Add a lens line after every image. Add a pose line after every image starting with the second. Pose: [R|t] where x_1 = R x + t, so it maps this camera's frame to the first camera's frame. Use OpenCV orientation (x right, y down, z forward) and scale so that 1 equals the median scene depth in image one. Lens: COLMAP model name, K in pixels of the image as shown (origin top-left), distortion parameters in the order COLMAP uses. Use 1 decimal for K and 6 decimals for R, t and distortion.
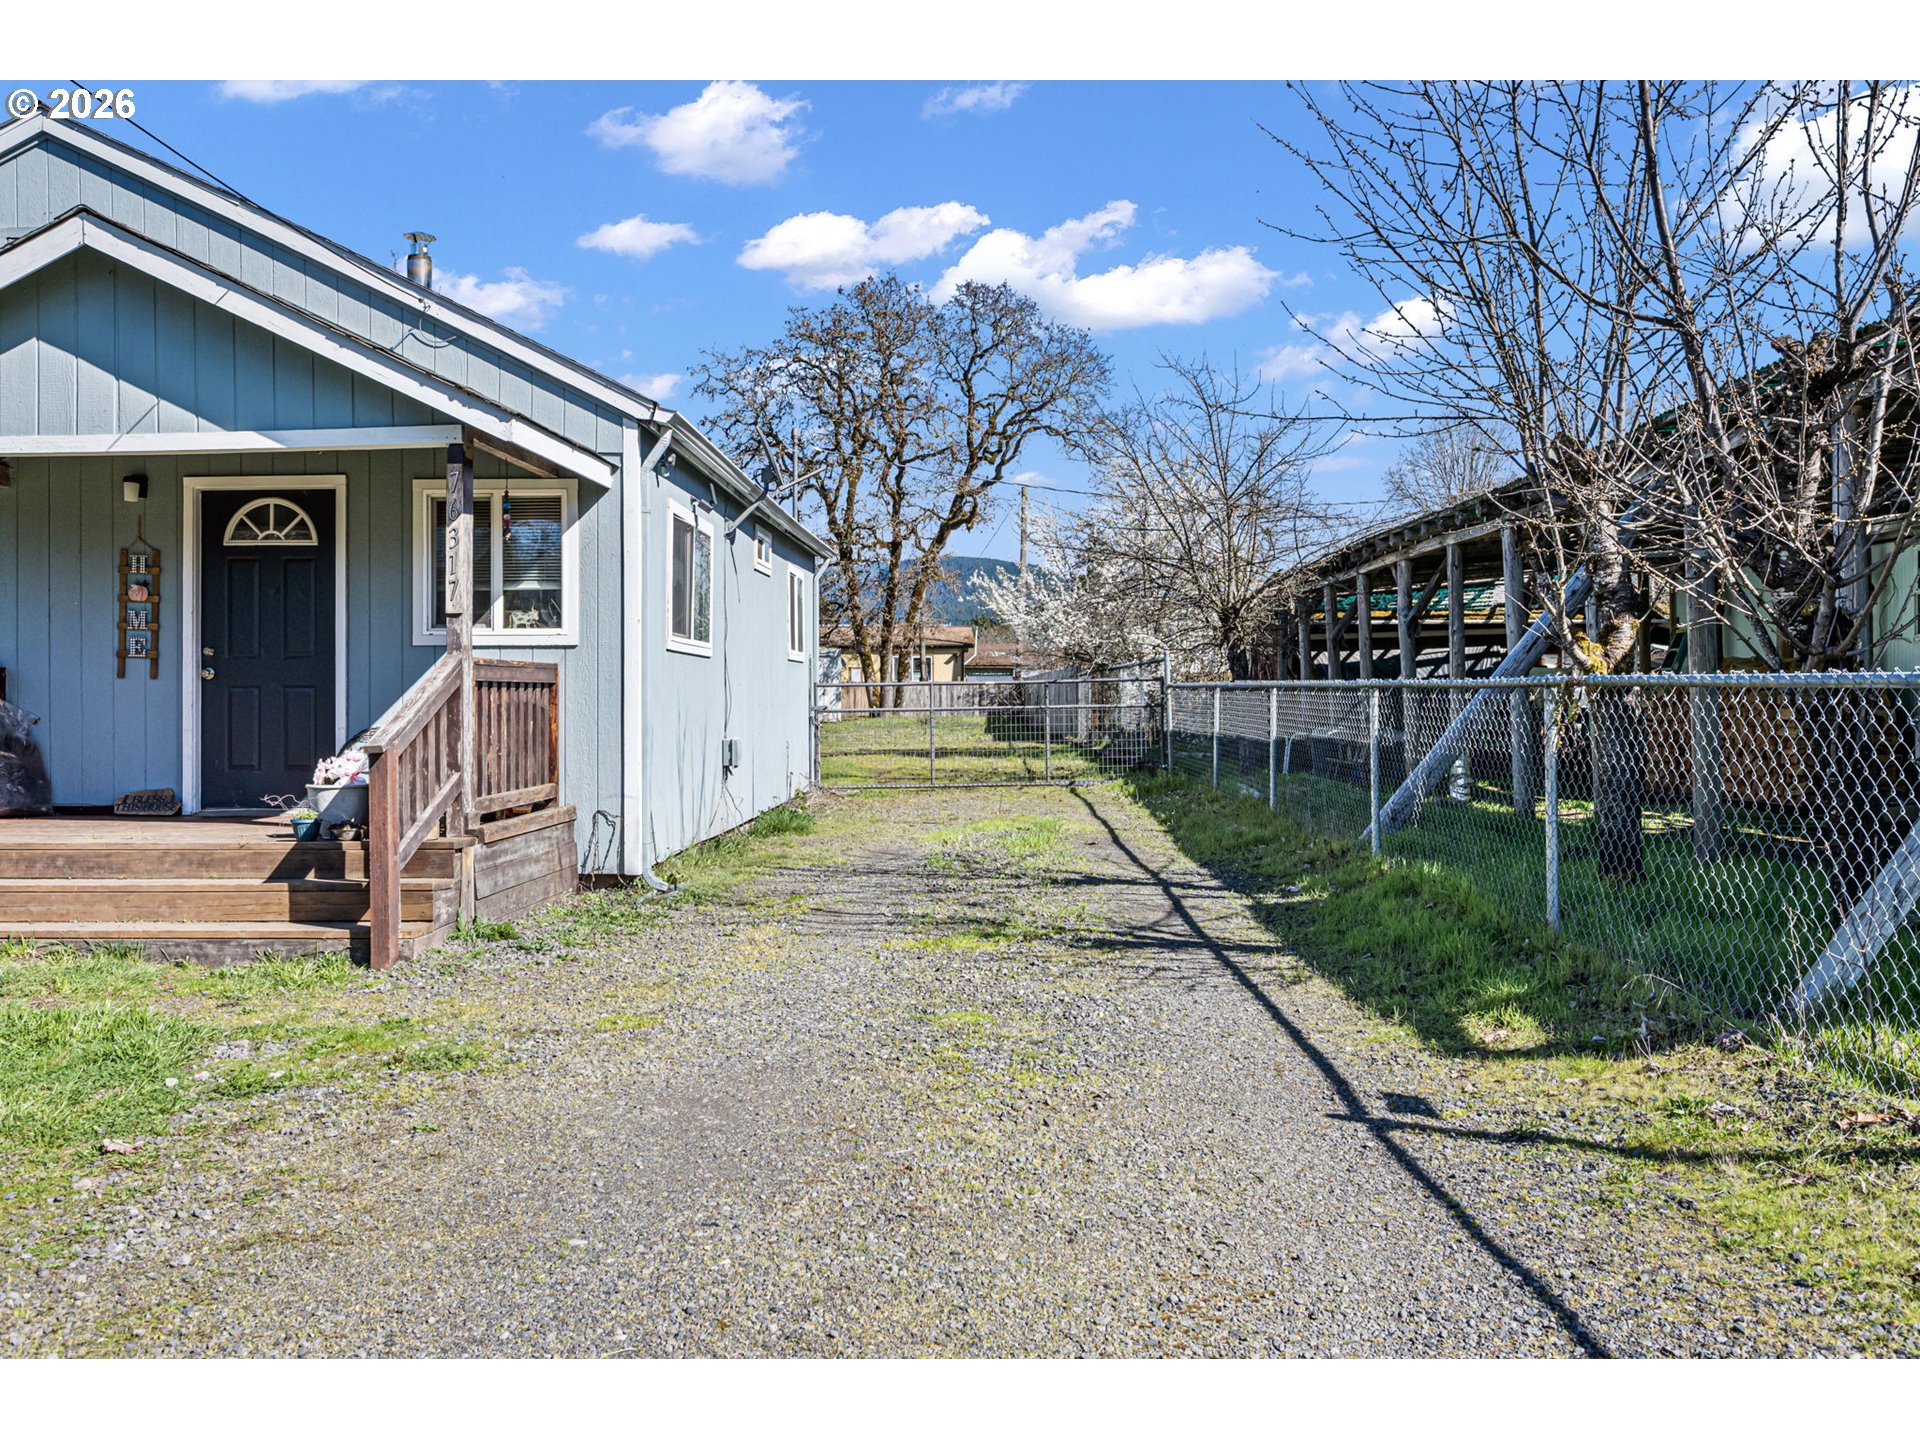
lens RADIAL K [[1614.8, 0, 958.6], [0, 1614.8, 692.4], [0, 0, 1]] dist [-0.003575, -0.002030]
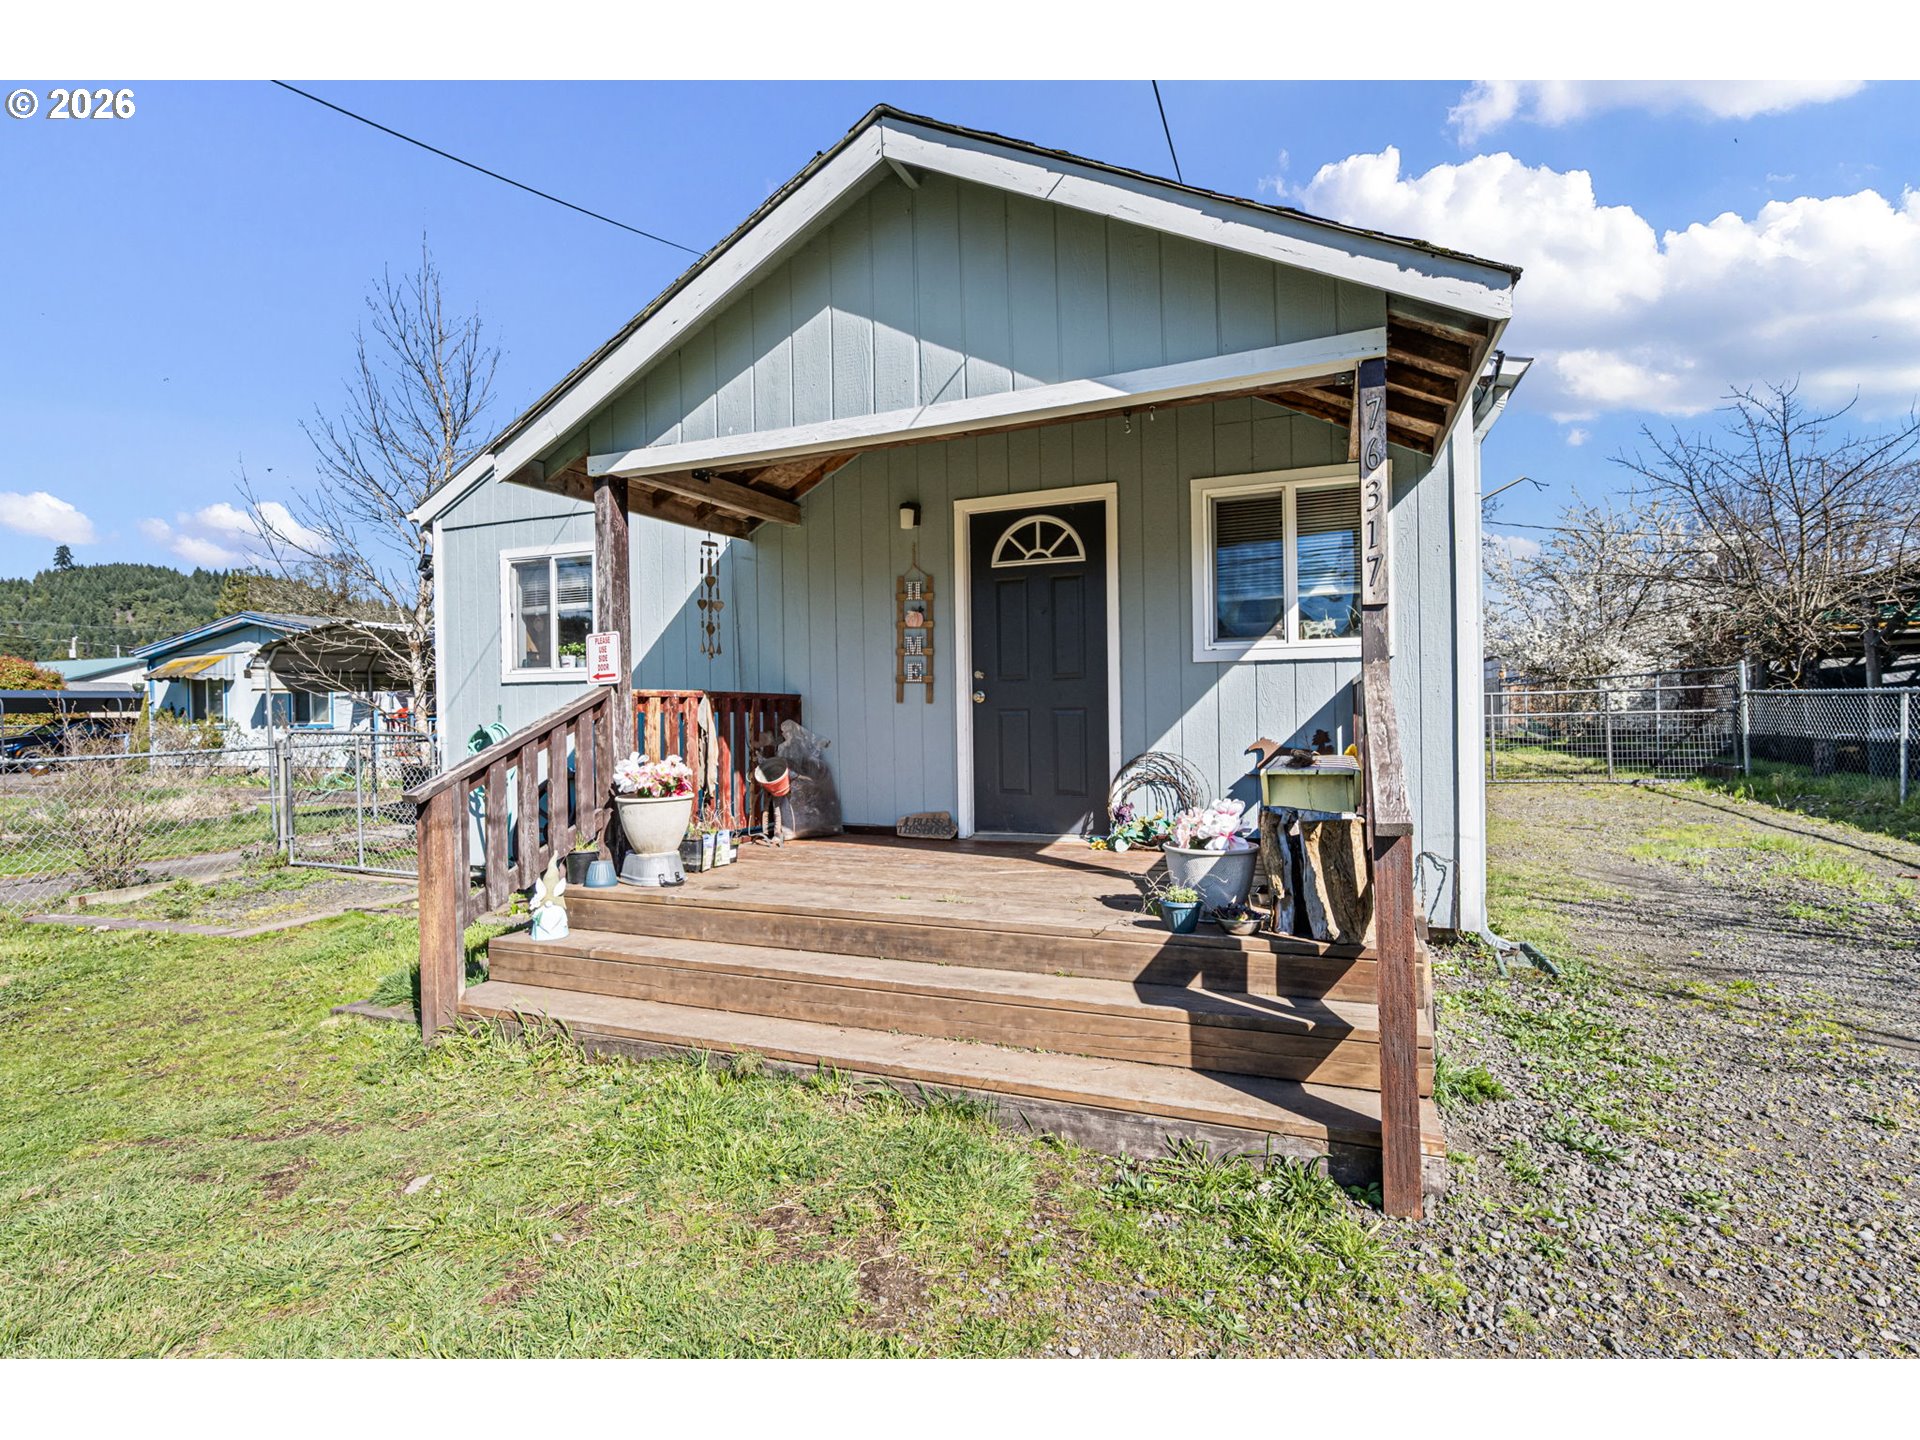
lens RADIAL K [[929.8, 0, 960.0], [0, 929.8, 720.0], [0, 0, 1]] dist [-0.003847, 0.000686]
pose [[0.936706, -0.008061, -0.350023, -0.277027], [0.014640, 0.999762, 0.016156, -0.006937], [0.349810, -0.020258, 0.936602, 0.459732]]
